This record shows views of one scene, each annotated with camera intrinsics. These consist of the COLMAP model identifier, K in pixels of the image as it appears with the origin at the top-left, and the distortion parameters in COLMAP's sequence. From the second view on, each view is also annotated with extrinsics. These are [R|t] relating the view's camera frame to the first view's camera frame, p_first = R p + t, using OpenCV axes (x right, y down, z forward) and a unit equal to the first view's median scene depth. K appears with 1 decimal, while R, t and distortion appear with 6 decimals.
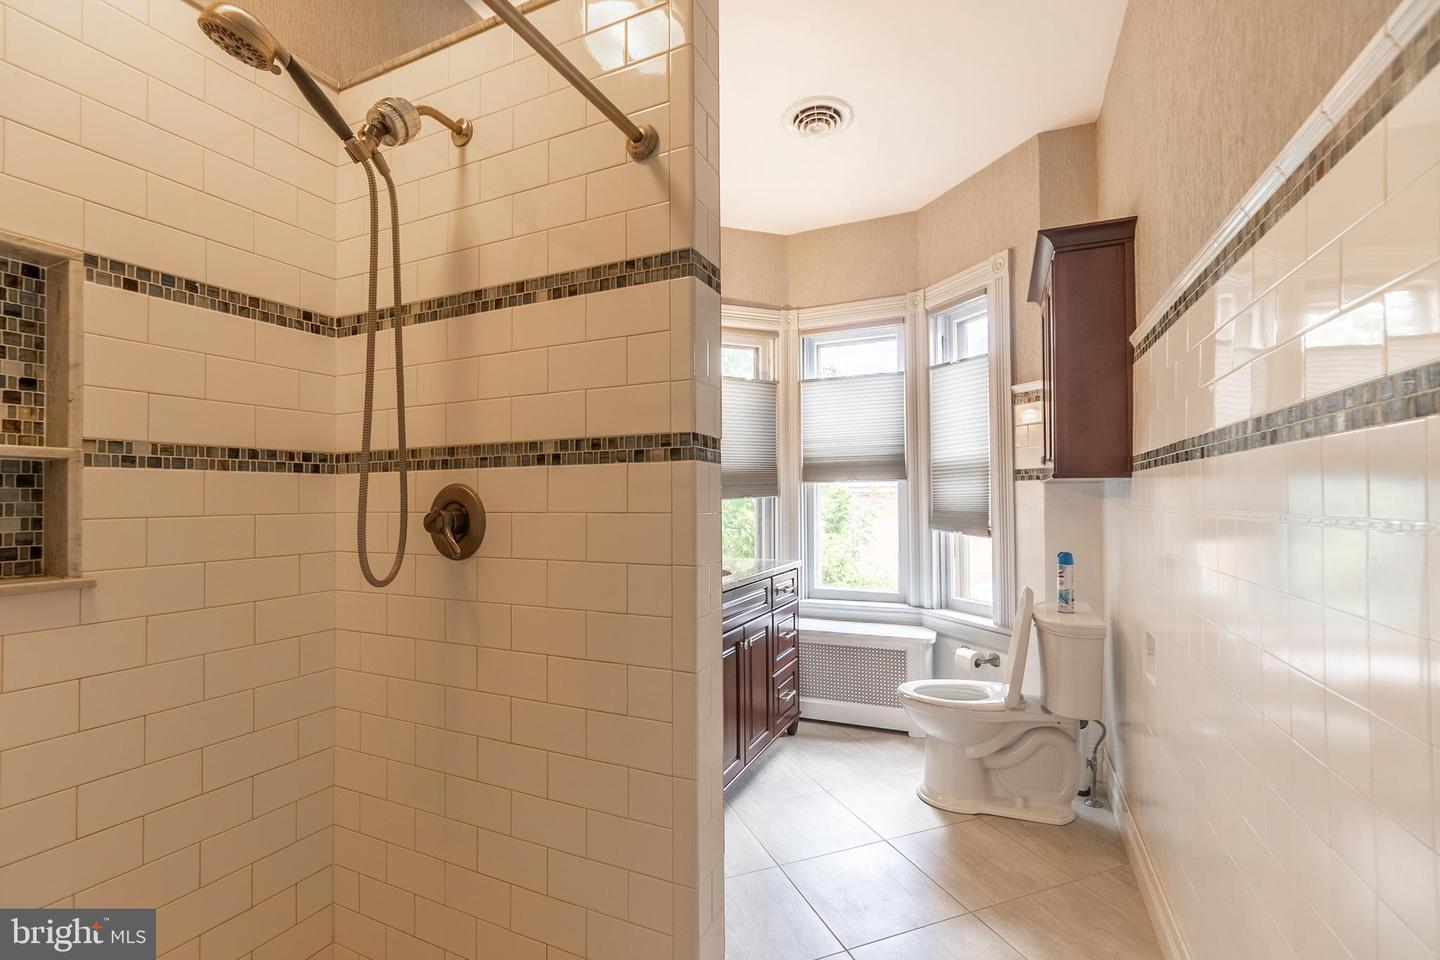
lens RADIAL K [[630.1, 0, 722.3], [0, 630.1, 482.2], [0, 0, 1]] dist [0.001617, 0.000111]
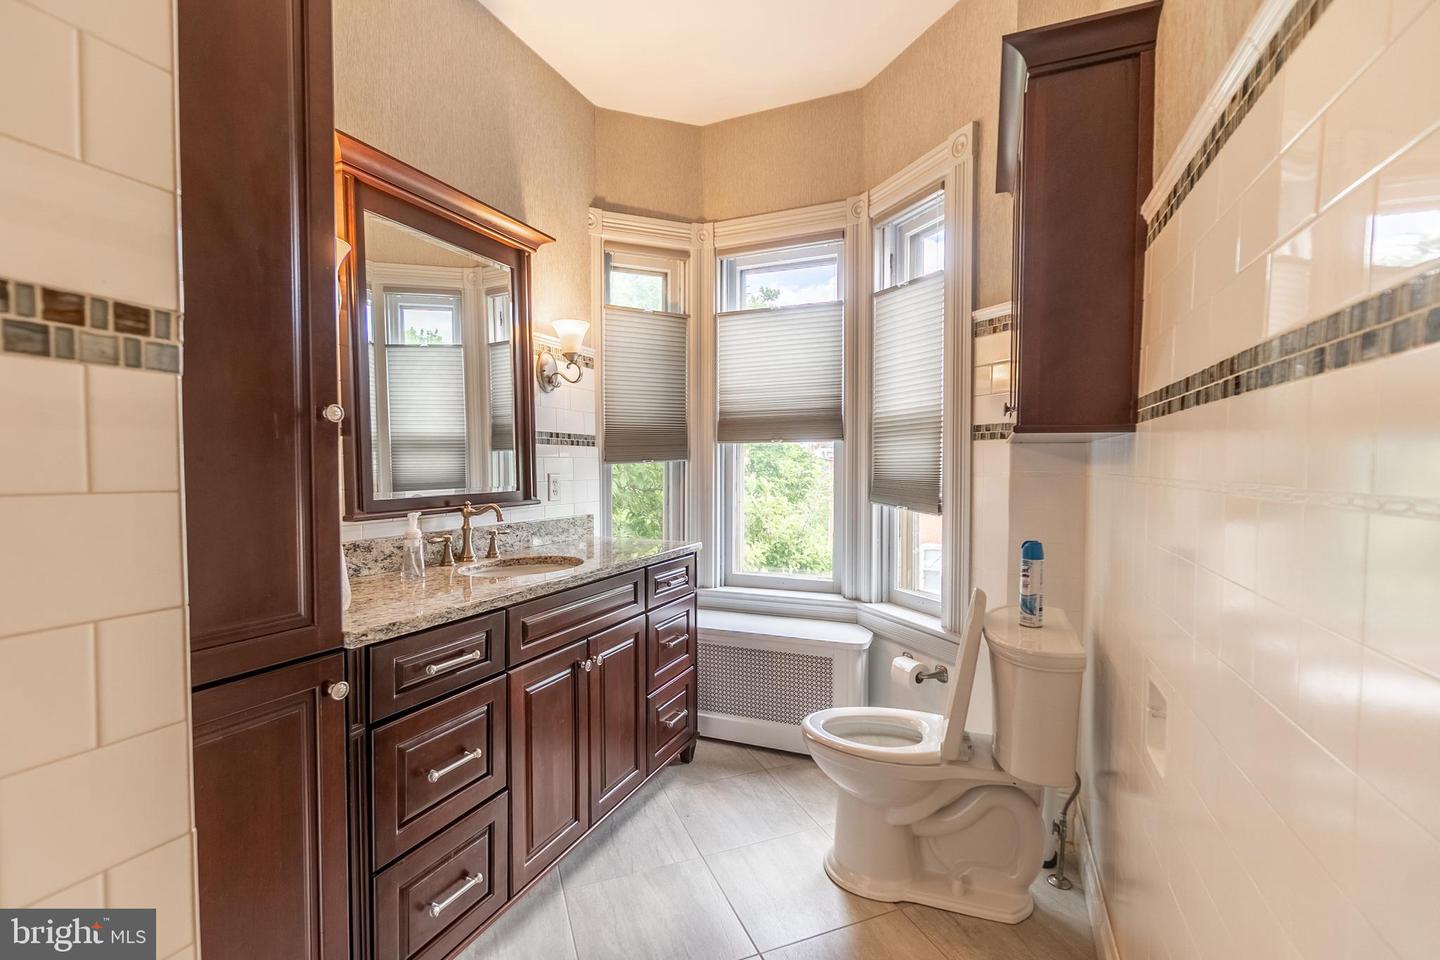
lens RADIAL K [[631.7, 0, 720.0], [0, 631.7, 480.0], [0, 0, 1]] dist [-0.000842, -0.000175]
pose [[0.999872, 0.006266, 0.014724, 0.153830], [-0.007039, 0.998566, 0.053066, 0.006882], [-0.014370, -0.053163, 0.998482, 0.254832]]
